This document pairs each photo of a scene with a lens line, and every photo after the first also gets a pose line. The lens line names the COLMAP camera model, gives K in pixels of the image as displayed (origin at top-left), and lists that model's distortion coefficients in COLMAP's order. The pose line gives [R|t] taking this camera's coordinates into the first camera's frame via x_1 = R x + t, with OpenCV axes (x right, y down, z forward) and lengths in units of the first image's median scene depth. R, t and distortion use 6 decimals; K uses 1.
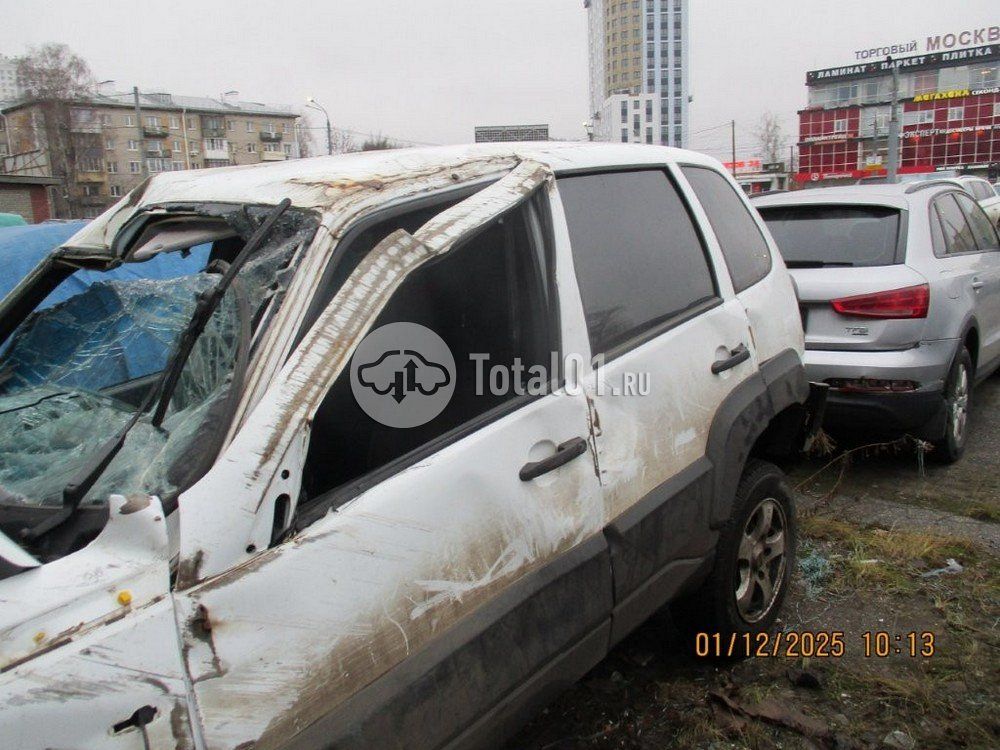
lens RADIAL K [[832.3, 0, 500.3], [0, 832.3, 399.5], [0, 0, 1]] dist [-0.004213, -0.007077]
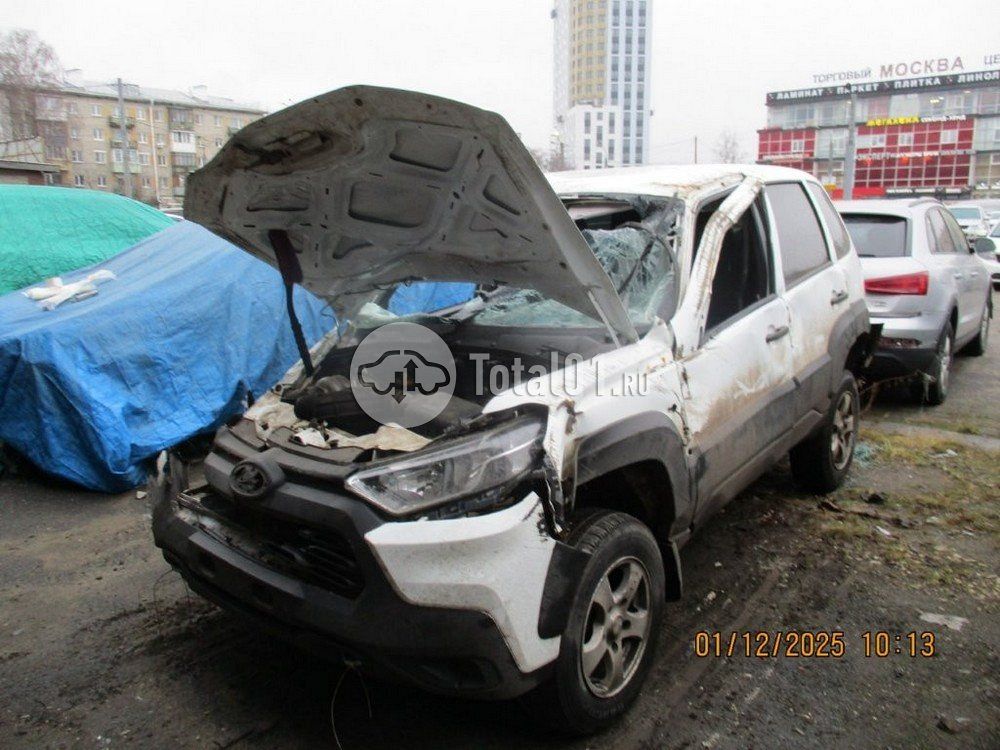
lens RADIAL K [[832.3, 0, 500.3], [0, 832.3, 399.5], [0, 0, 1]] dist [-0.004213, -0.007077]
pose [[0.998060, 0.025689, 0.056707, -0.444472], [-0.025337, 0.999655, -0.006921, 0.165329], [-0.056865, 0.005470, 0.998367, -0.569328]]
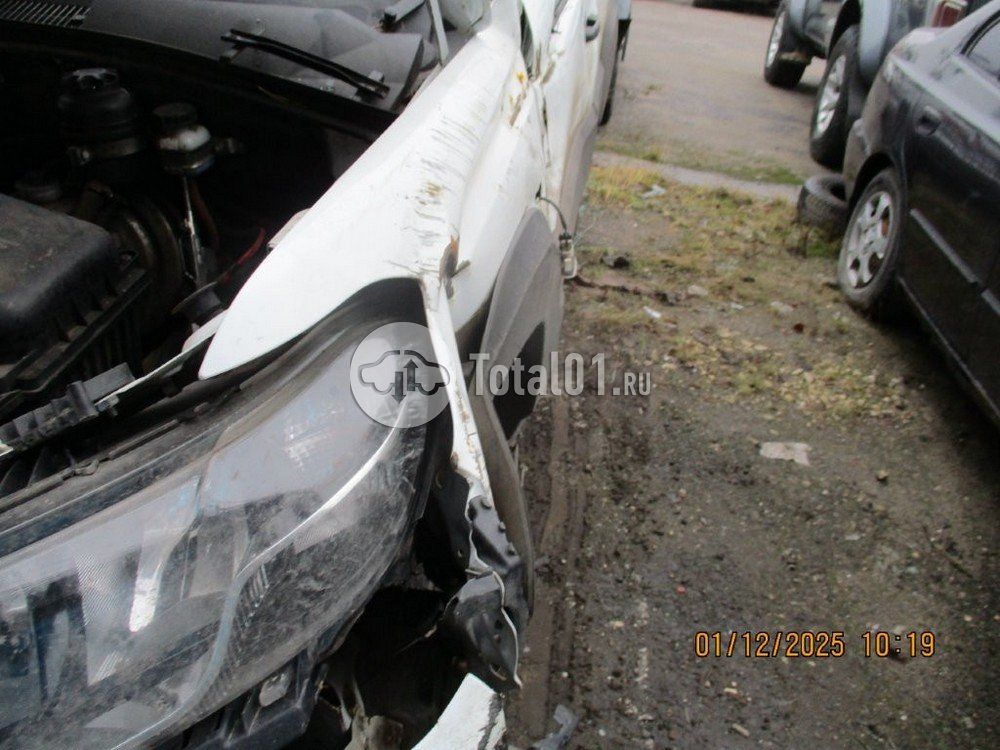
lens RADIAL K [[830.1, 0, 503.9], [0, 830.1, 385.7], [0, 0, 1]] dist [-0.012041, 0.004661]
pose [[0.842769, -0.137383, 0.520448, -0.450659], [-0.035550, 0.950564, 0.308489, 0.124743], [-0.537100, -0.278487, 0.796221, 0.025716]]
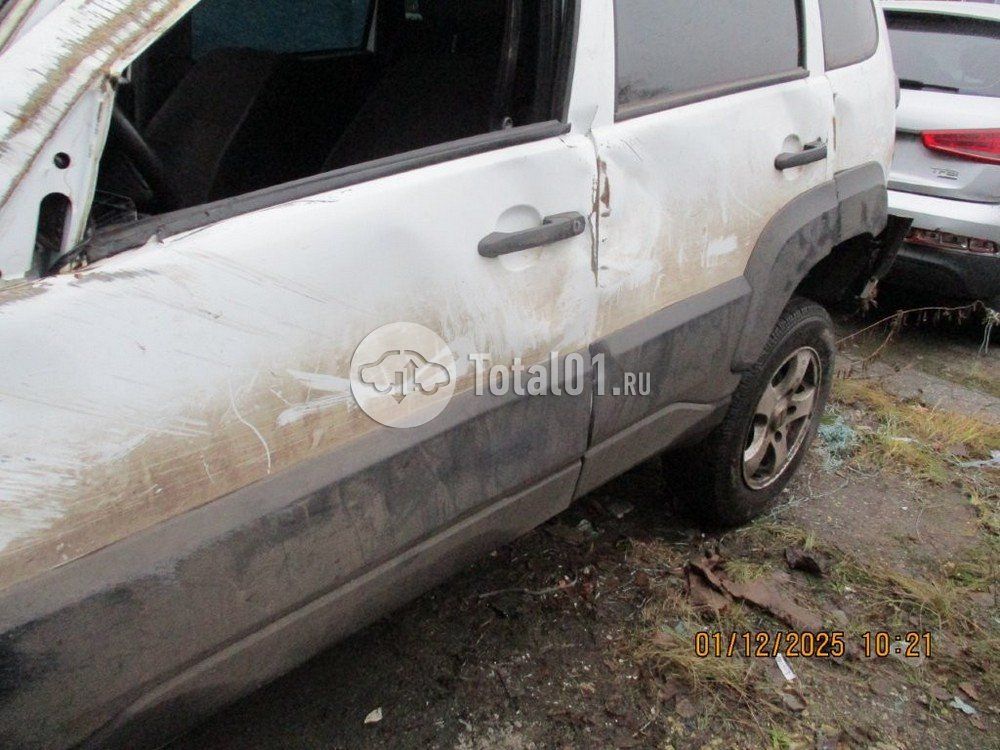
lens RADIAL K [[830.1, 0, 503.9], [0, 830.1, 385.7], [0, 0, 1]] dist [-0.012041, 0.004661]
pose [[0.988645, 0.150174, -0.005447, 0.041659], [-0.146211, 0.969663, 0.195899, 0.041584], [0.034700, -0.192878, 0.980609, 0.195501]]
